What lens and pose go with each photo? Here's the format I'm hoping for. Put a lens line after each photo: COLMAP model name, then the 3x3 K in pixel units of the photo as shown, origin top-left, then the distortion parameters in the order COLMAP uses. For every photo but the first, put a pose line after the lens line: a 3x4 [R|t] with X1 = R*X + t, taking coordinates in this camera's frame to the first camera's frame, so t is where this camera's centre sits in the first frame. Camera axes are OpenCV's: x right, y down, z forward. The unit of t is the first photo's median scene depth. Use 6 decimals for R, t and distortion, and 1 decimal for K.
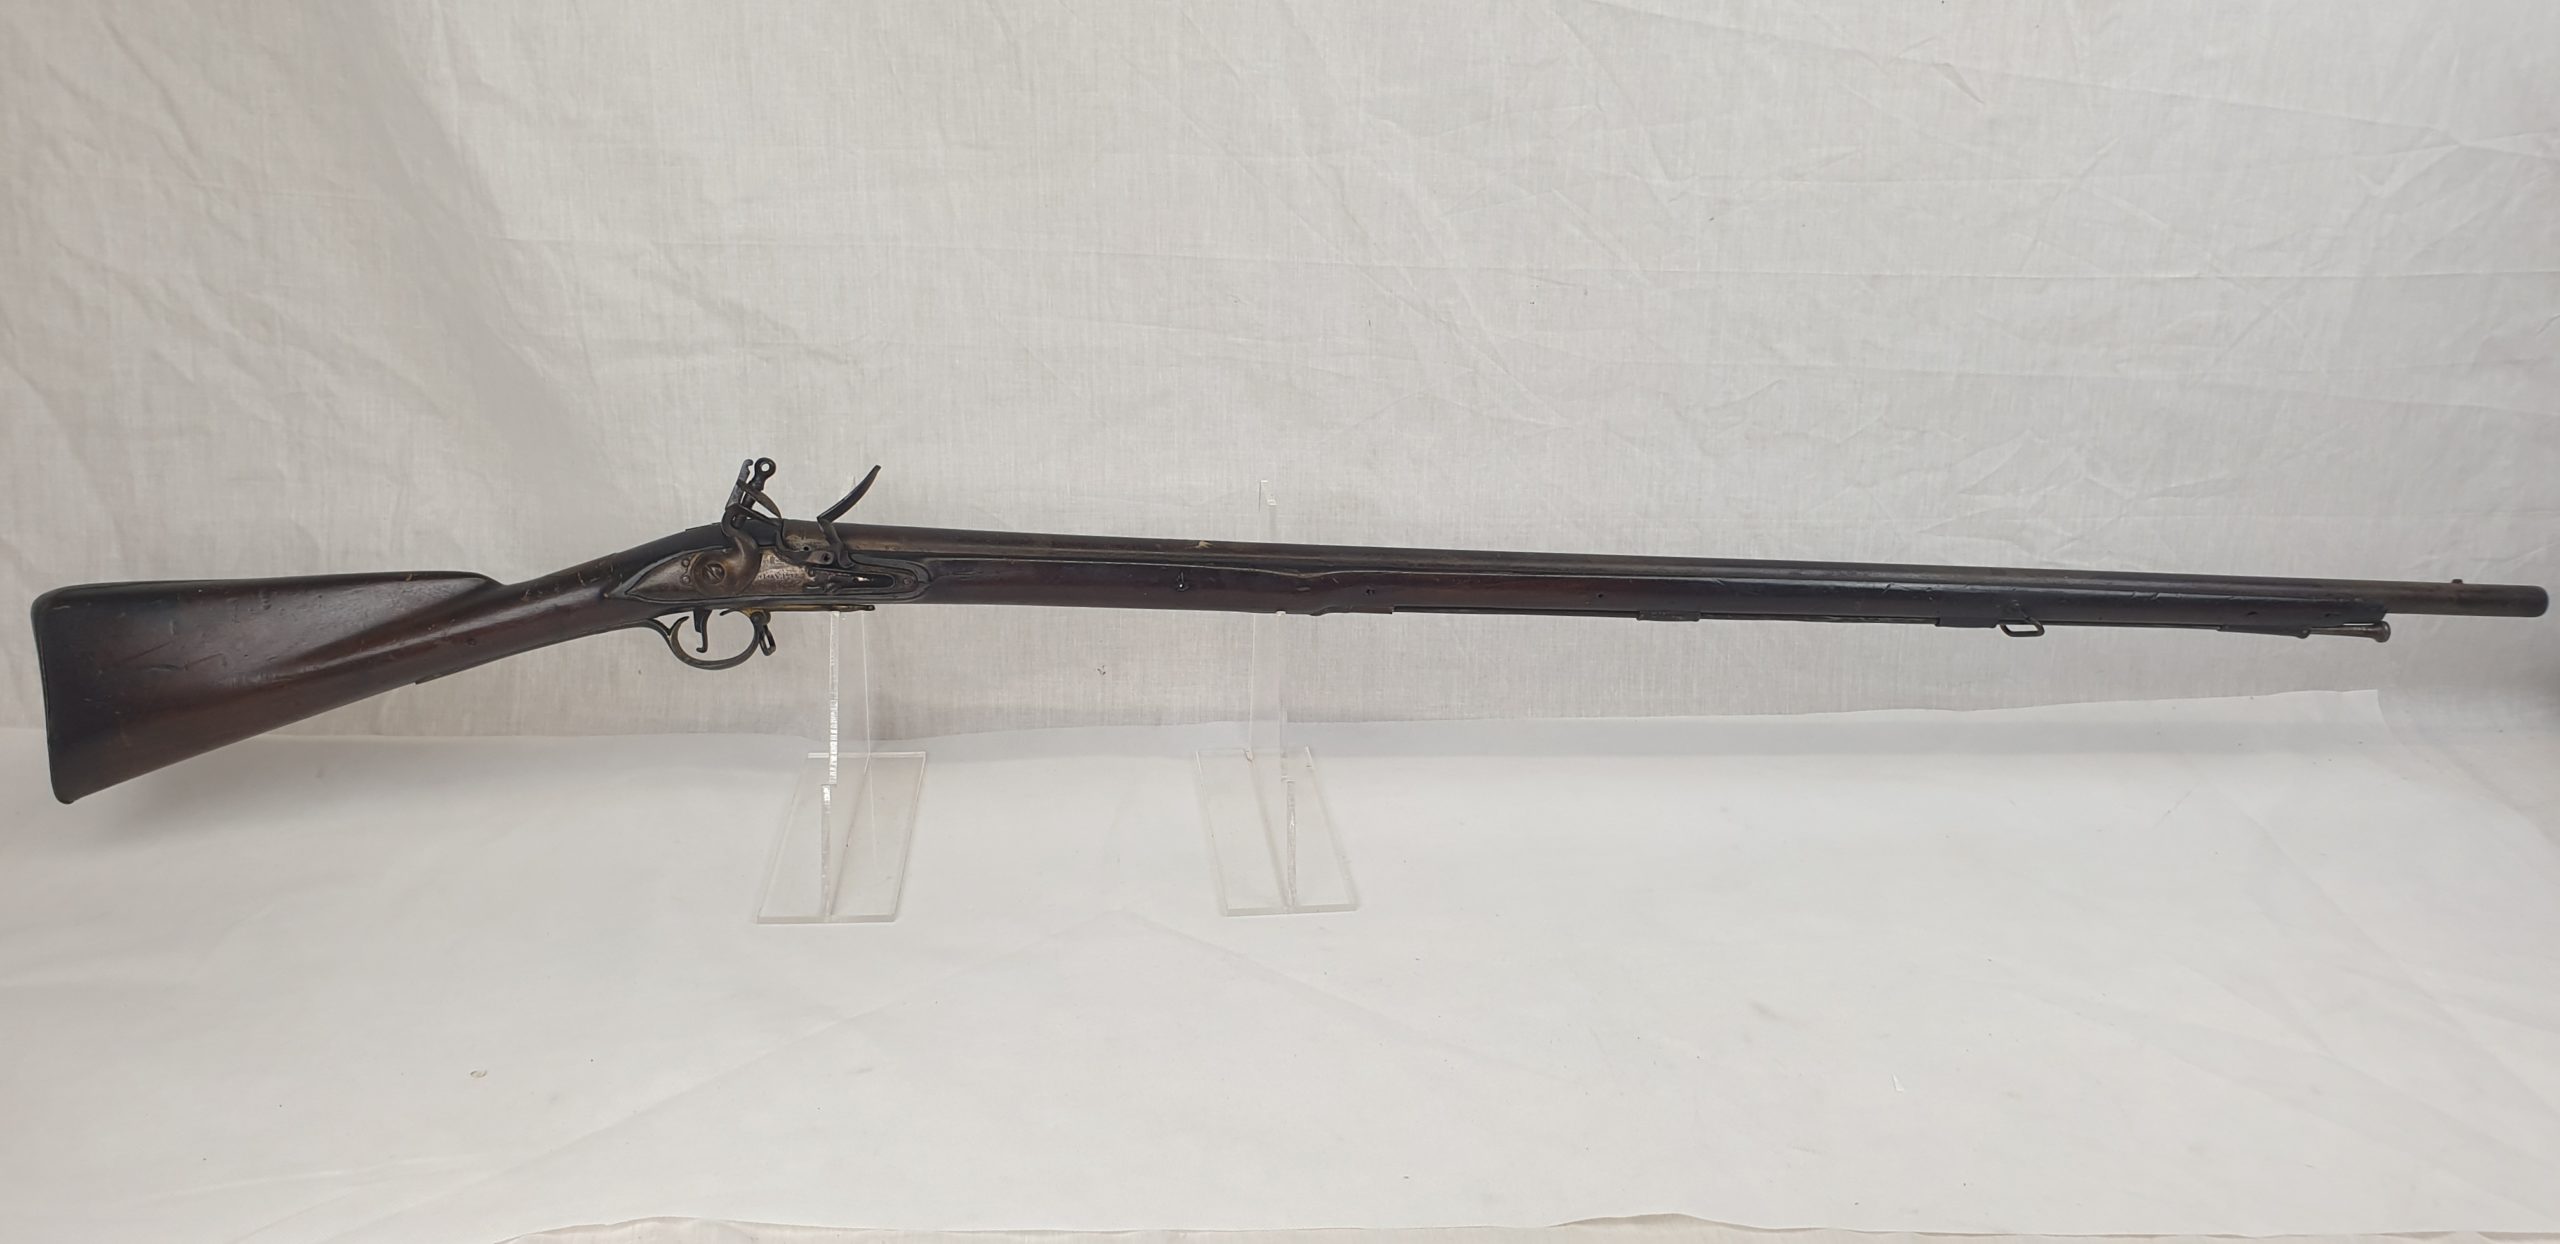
lens RADIAL K [[2092.4, 0, 1236.8], [0, 2092.4, 595.2], [0, 0, 1]] dist [0.002970, 0.015816]
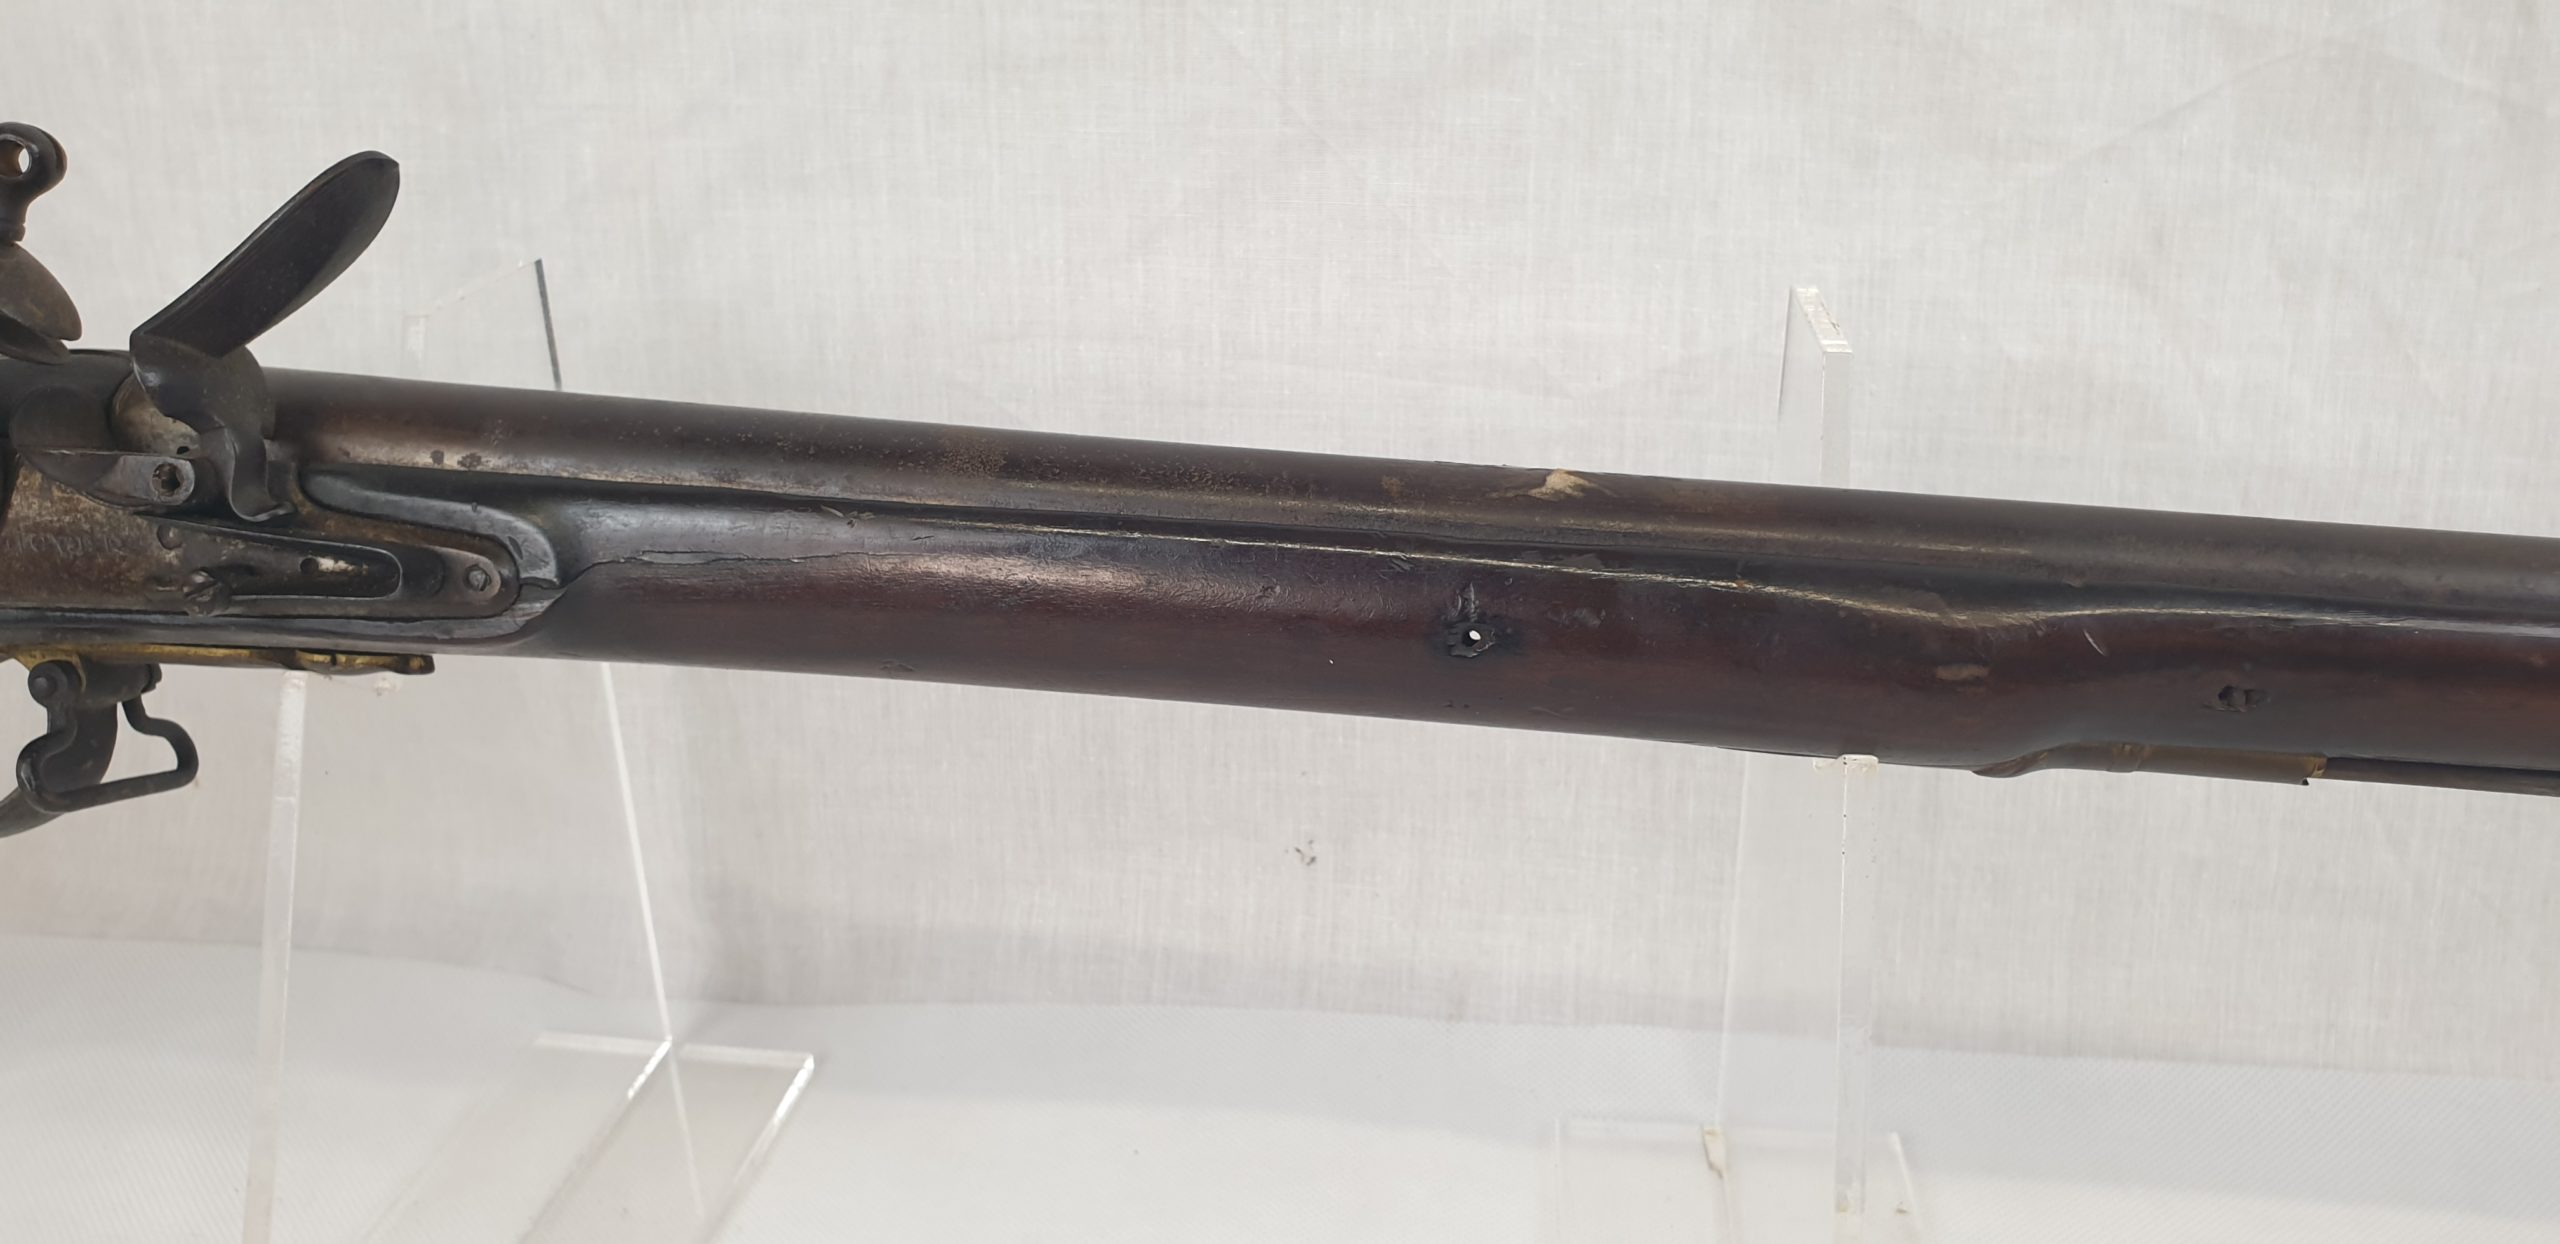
lens RADIAL K [[2279.9, 0, 1212.0], [0, 2279.9, 615.1], [0, 0, 1]] dist [0.003035, 0.007665]
pose [[0.973650, 0.044932, -0.223578, 0.005670], [-0.044750, 0.998981, 0.005885, -0.007073], [0.223614, 0.004276, 0.974668, 0.663010]]
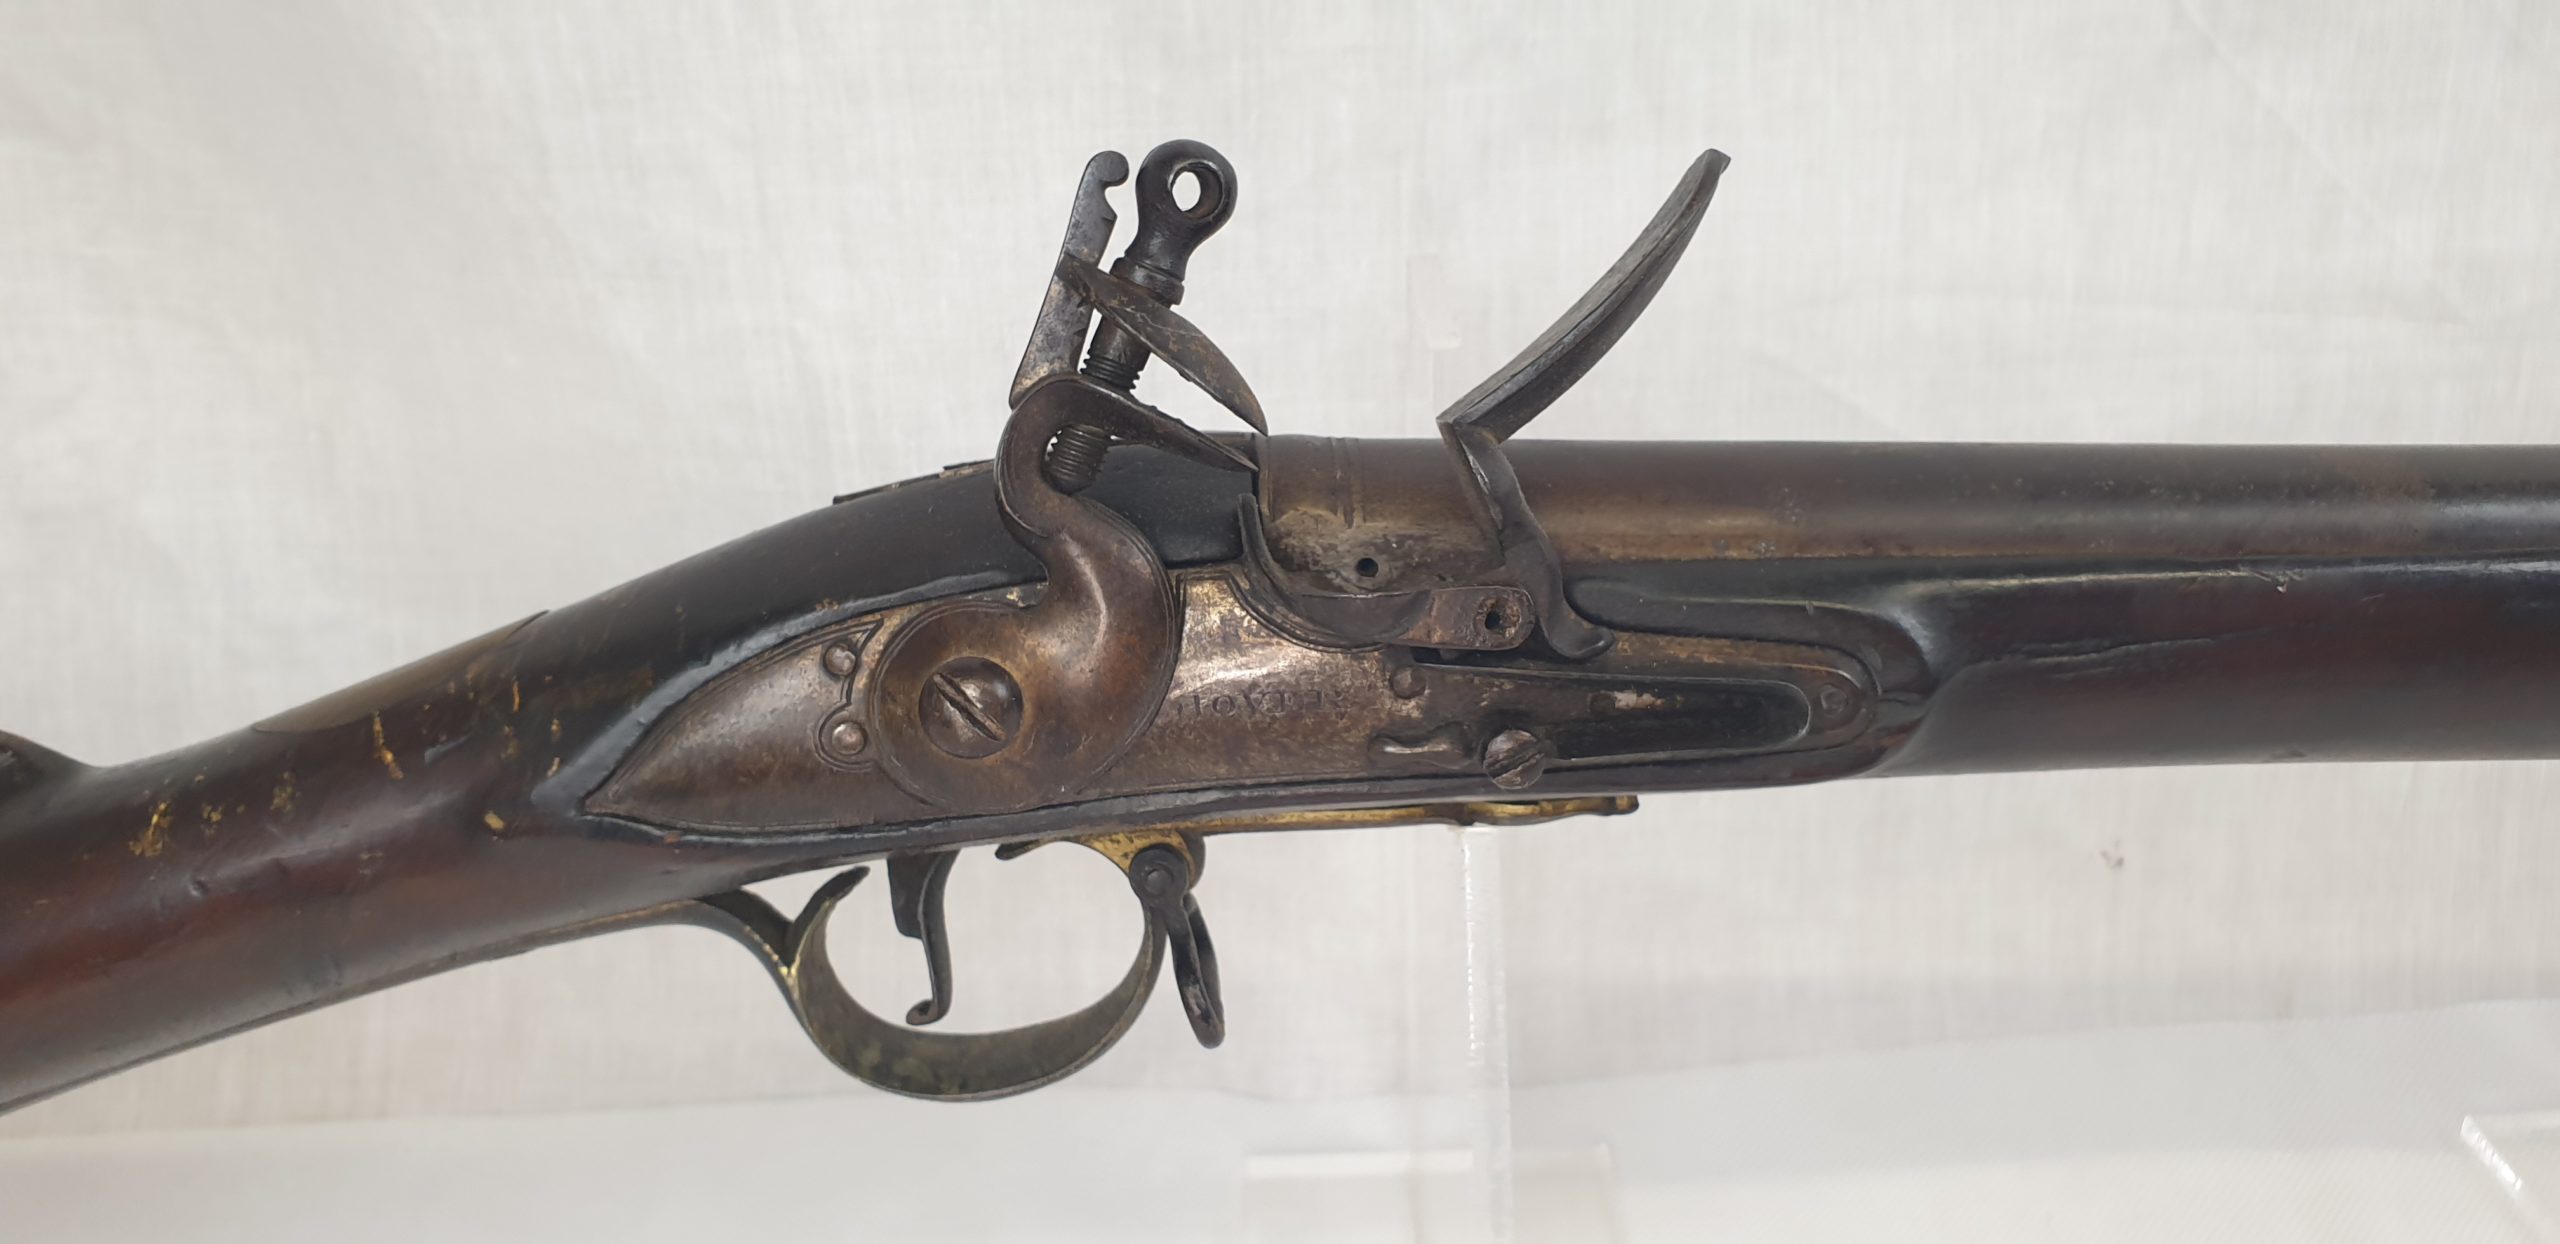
lens RADIAL K [[2303.9, 0, 1240.4], [0, 2303.9, 677.8], [0, 0, 1]] dist [-0.041603, 0.001149]
pose [[0.994532, -0.031938, -0.099425, -0.179572], [0.040528, 0.995504, 0.085608, -0.029053], [0.096243, -0.089169, 0.991356, 0.694682]]
